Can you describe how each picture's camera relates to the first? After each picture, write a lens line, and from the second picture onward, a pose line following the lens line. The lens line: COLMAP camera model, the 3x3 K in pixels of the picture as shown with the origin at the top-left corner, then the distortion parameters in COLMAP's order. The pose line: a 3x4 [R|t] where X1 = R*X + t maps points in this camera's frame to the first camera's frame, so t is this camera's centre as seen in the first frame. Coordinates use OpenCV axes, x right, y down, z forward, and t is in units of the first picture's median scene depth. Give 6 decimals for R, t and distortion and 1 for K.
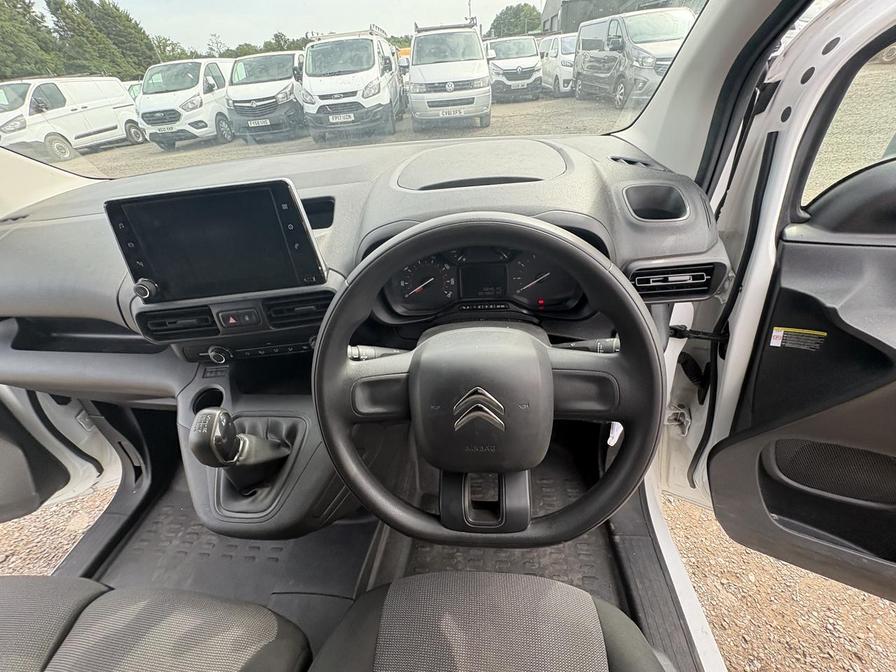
lens RADIAL K [[360.1, 0, 448.4], [0, 360.1, 331.8], [0, 0, 1]] dist [-0.001258, 0.000910]
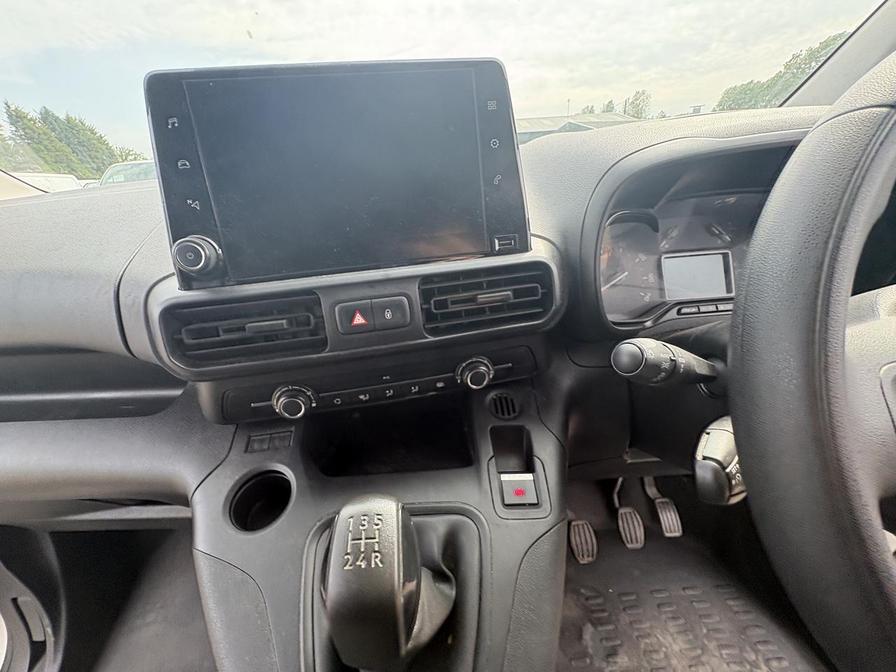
lens RADIAL K [[360.1, 0, 448.4], [0, 360.1, 331.8], [0, 0, 1]] dist [-0.001258, 0.000910]
pose [[0.991990, -0.024337, 0.123948, -0.406718], [0.052807, 0.971301, -0.231917, 0.085813], [-0.114746, 0.236605, 0.964806, 0.367941]]
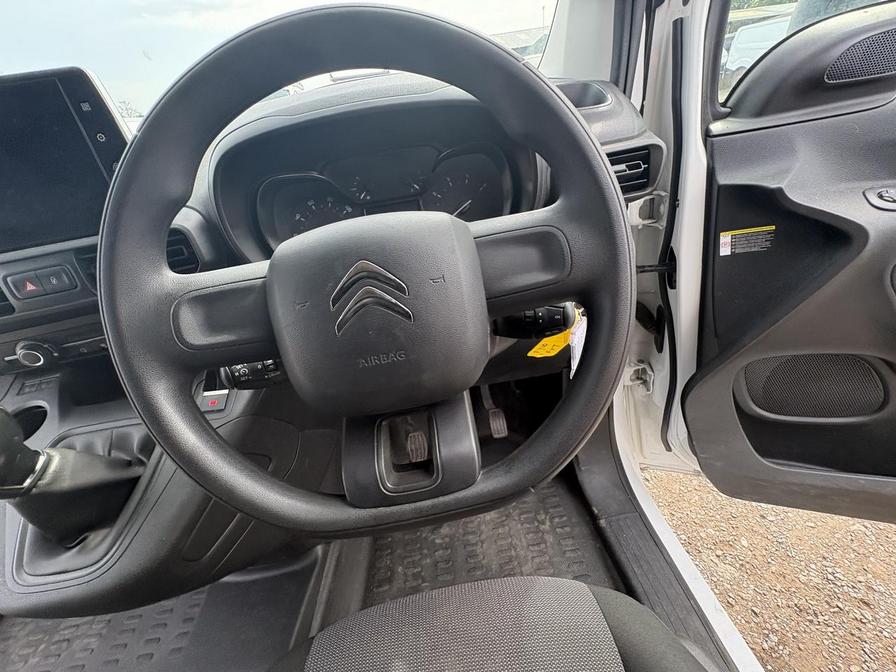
lens RADIAL K [[360.1, 0, 448.4], [0, 360.1, 331.8], [0, 0, 1]] dist [-0.001258, 0.000910]
pose [[0.982030, -0.134408, 0.132482, 0.063941], [0.146642, 0.985326, -0.087340, 0.175135], [-0.118799, 0.105198, 0.987330, 0.174734]]
